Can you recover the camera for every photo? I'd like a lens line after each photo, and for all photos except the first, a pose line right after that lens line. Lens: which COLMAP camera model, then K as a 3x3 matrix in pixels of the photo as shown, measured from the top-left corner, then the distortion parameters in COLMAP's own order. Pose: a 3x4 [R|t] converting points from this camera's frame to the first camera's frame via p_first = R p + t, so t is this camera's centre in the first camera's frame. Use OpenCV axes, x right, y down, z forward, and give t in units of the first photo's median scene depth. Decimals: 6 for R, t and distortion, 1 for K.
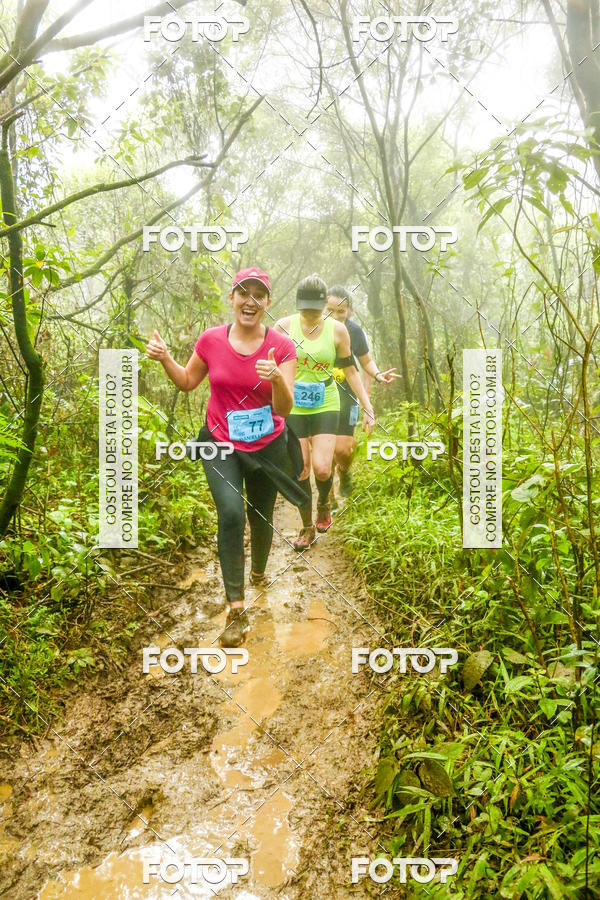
lens RADIAL K [[828.0, 0, 309.8], [0, 828.0, 456.6], [0, 0, 1]] dist [-0.158619, 0.212141]
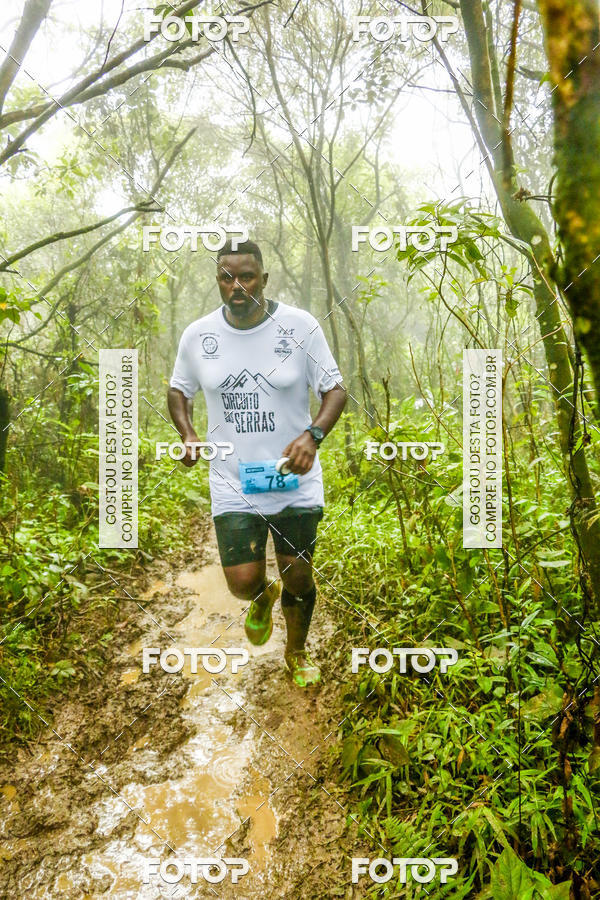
lens RADIAL K [[821.3, 0, 301.6], [0, 821.3, 454.4], [0, 0, 1]] dist [-0.161288, 0.209727]
pose [[0.996437, -0.045862, 0.070779, -0.025009], [0.046309, 0.998916, -0.004684, -0.019528], [-0.070488, 0.007945, 0.997481, -0.097810]]
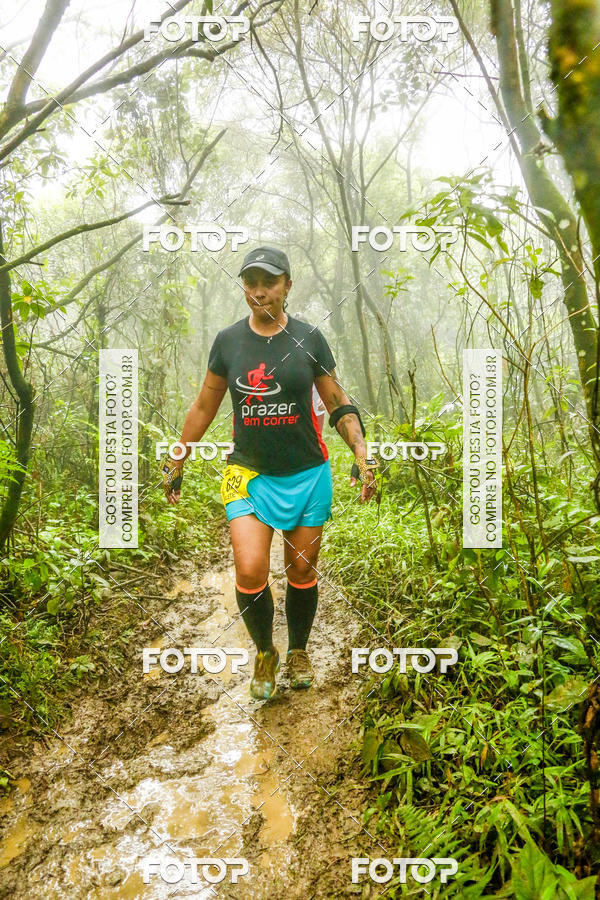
lens RADIAL K [[823.1, 0, 310.7], [0, 823.1, 451.1], [0, 0, 1]] dist [-0.157699, 0.205776]
pose [[0.998316, -0.040051, 0.041956, -0.013225], [0.041079, 0.998869, -0.023924, 0.004390], [-0.040950, 0.025608, 0.998833, -0.083227]]
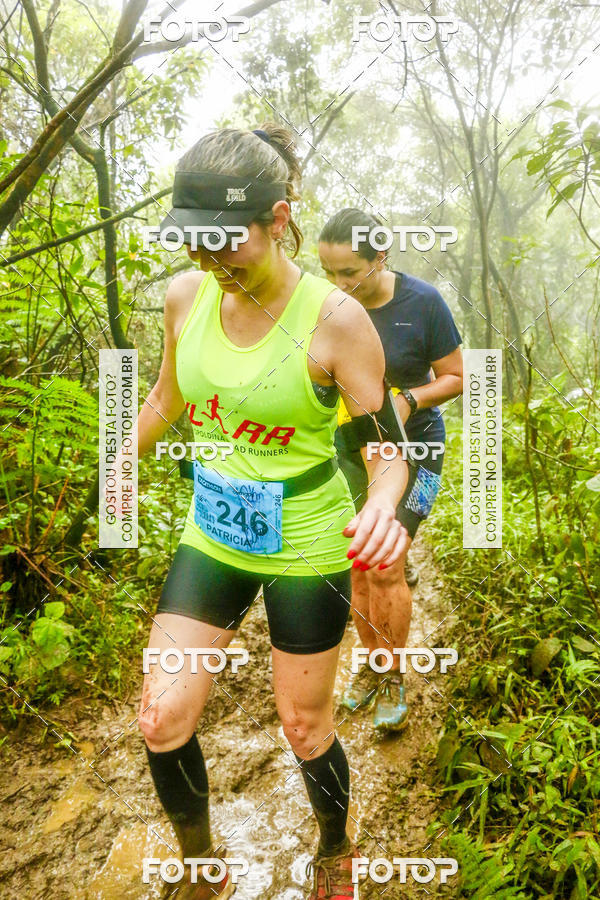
lens RADIAL K [[824.5, 0, 303.2], [0, 824.5, 452.4], [0, 0, 1]] dist [-0.153718, 0.202437]
pose [[0.992712, 0.019919, -0.118857, 0.018224], [-0.019968, 0.999800, 0.000781, 0.012628], [0.118849, 0.001598, 0.992911, -0.020570]]
